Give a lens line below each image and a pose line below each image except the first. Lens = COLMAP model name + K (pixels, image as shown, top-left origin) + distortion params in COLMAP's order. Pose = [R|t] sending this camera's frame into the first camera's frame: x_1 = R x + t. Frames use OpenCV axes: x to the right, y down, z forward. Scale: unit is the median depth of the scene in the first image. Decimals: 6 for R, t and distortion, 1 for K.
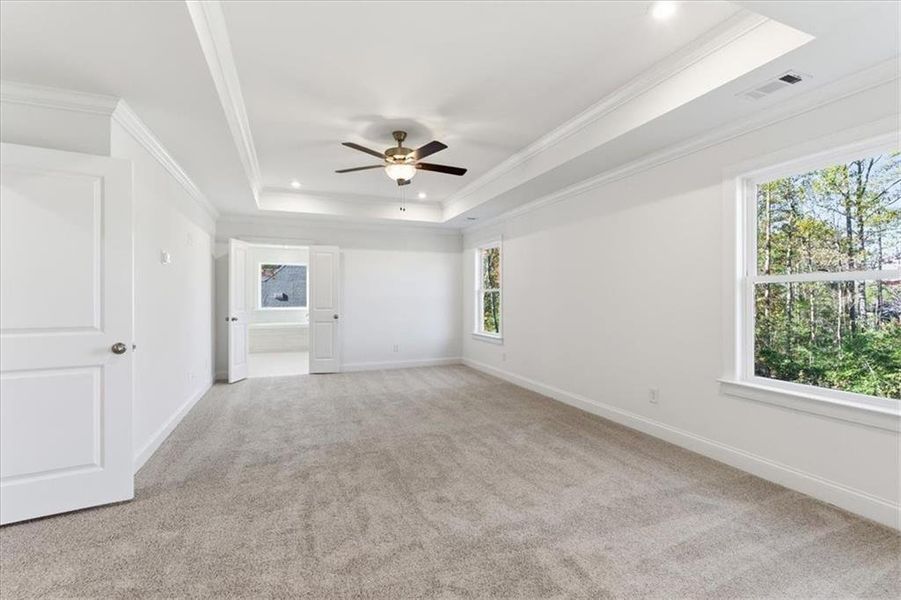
lens RADIAL K [[408.9, 0, 456.4], [0, 408.9, 302.3], [0, 0, 1]] dist [-0.000791, -0.000669]
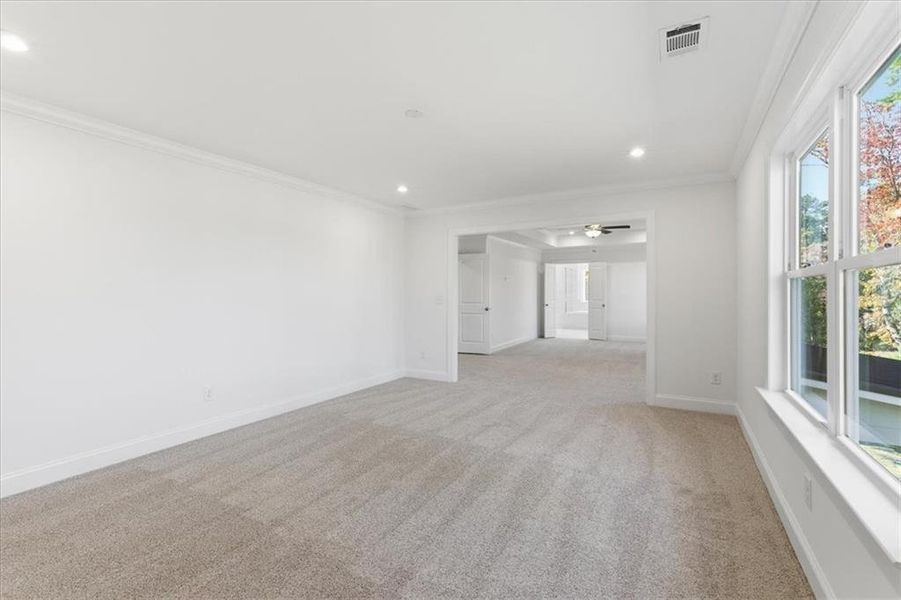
lens RADIAL K [[408.9, 0, 450.5], [0, 408.9, 297.9], [0, 0, 1]] dist [-0.000791, -0.000669]
pose [[0.631424, 0.002330, -0.775434, 0.664066], [-0.003026, 0.999995, 0.000541, 0.006898], [0.775432, 0.002004, 0.631428, -0.569140]]
